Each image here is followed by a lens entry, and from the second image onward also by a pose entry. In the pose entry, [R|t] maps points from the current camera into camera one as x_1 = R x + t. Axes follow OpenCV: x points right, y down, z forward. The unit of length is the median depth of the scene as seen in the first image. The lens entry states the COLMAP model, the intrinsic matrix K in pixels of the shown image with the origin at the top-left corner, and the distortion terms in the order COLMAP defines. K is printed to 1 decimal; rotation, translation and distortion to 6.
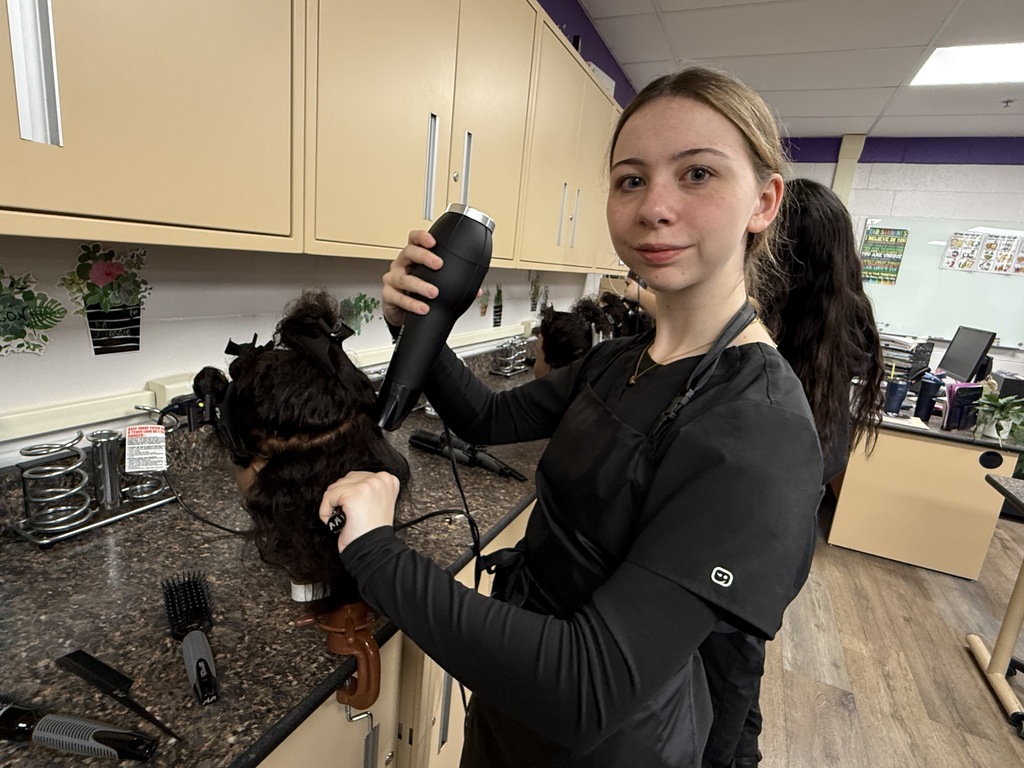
lens RADIAL K [[535.0, 0, 512.0], [0, 535.0, 384.0], [0, 0, 1]] dist [0.000888, 0.000159]
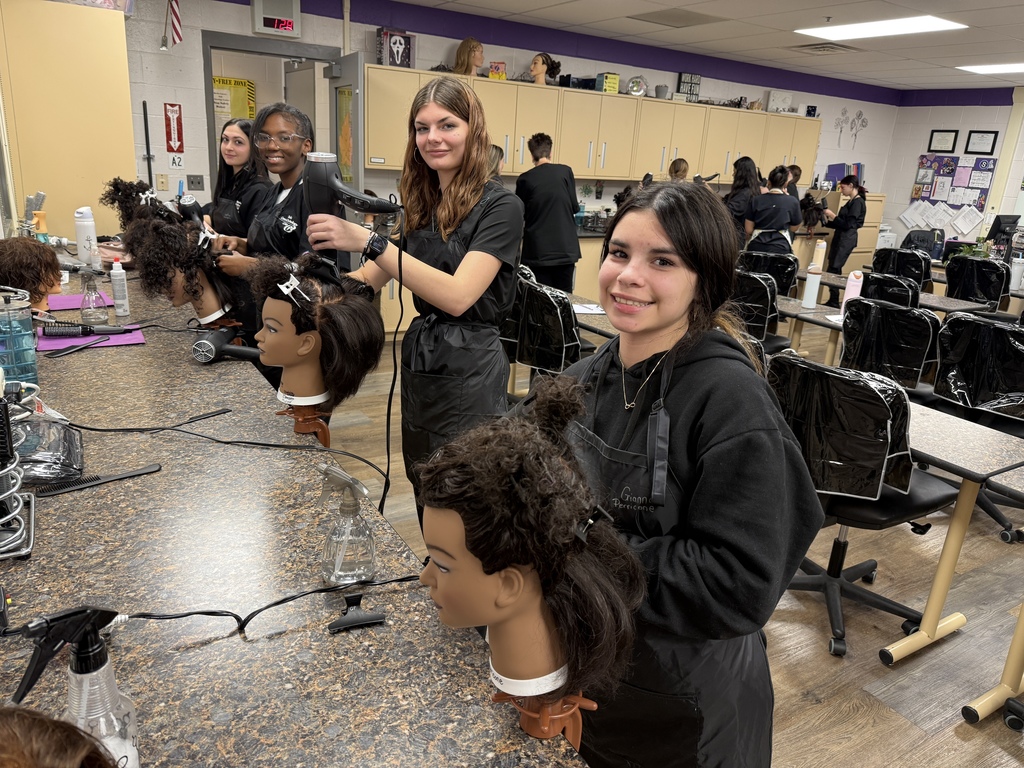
lens RADIAL K [[732.6, 0, 512.0], [0, 732.6, 384.0], [0, 0, 1]] dist [-0.002015, -0.001579]
pose [[0.831163, 0.127741, -0.541157, 3.096550], [-0.106803, 0.991807, 0.070079, 1.511181], [0.545675, -0.000449, 0.837997, -6.300058]]
